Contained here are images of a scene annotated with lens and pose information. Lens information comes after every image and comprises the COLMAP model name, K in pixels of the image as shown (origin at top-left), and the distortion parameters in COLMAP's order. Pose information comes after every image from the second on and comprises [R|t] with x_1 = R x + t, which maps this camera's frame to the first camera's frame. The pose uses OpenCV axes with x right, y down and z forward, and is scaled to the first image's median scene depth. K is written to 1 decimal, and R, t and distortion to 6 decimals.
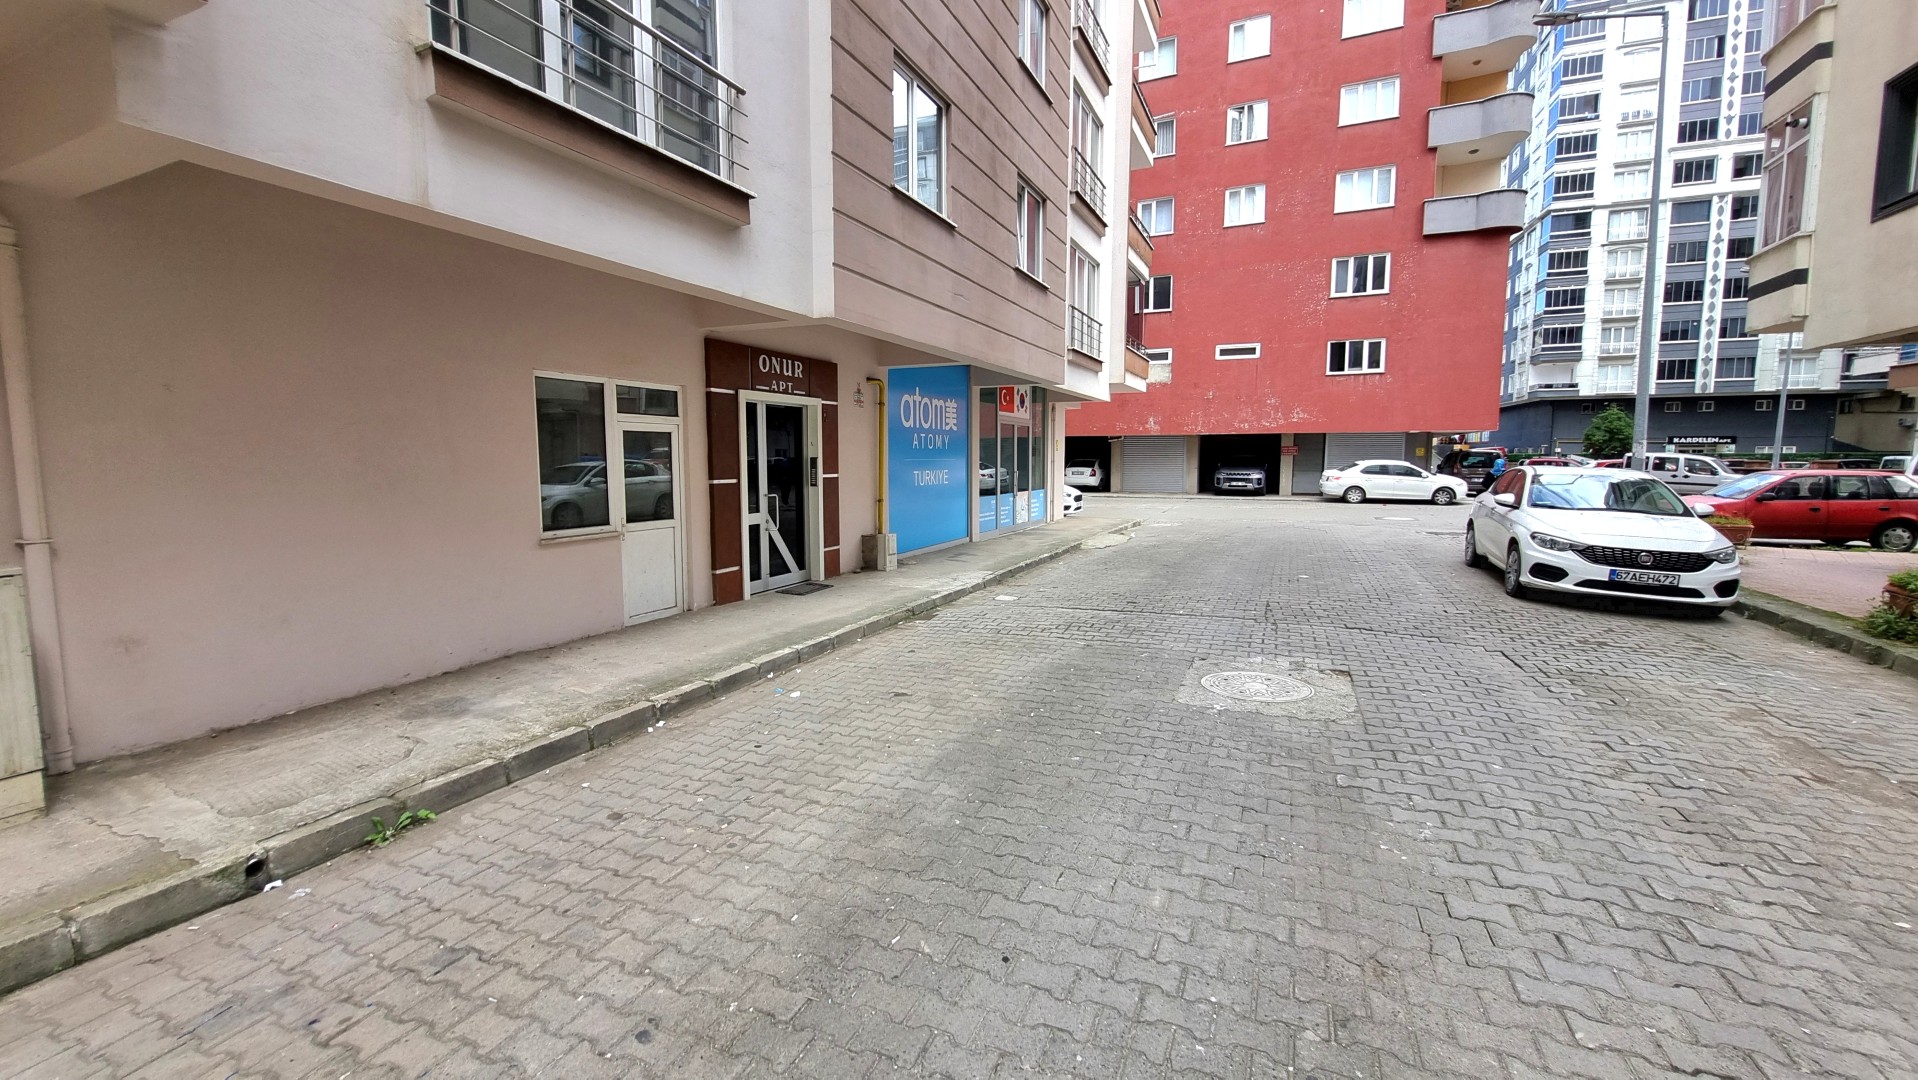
lens RADIAL K [[763.0, 0, 934.5], [0, 763.0, 522.7], [0, 0, 1]] dist [0.003163, 0.000080]
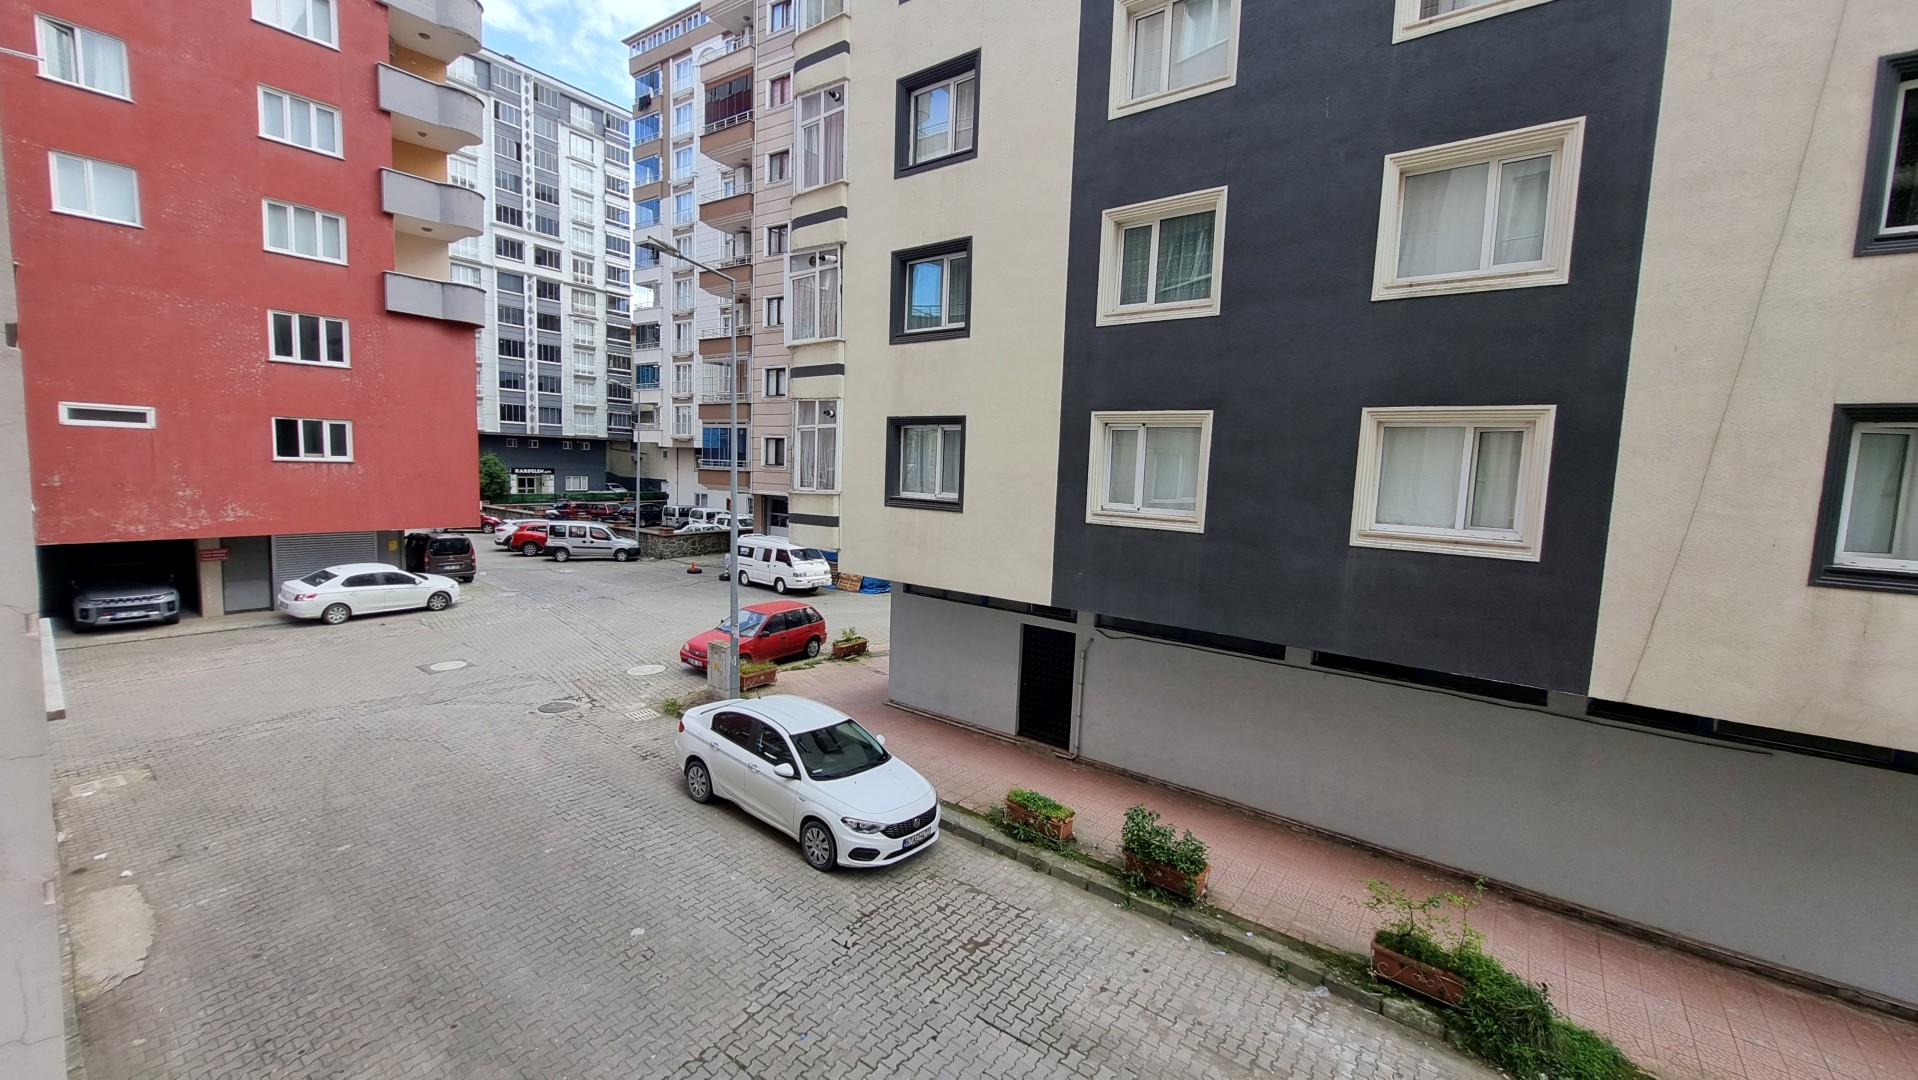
lens RADIAL K [[752.4, 0, 933.6], [0, 752.4, 532.2], [0, 0, 1]] dist [0.000552, -0.000120]
pose [[0.239756, -0.081354, 0.967419, -0.066030], [0.050855, 0.996167, 0.071168, -0.142425], [-0.969500, 0.032135, 0.242974, 0.175986]]
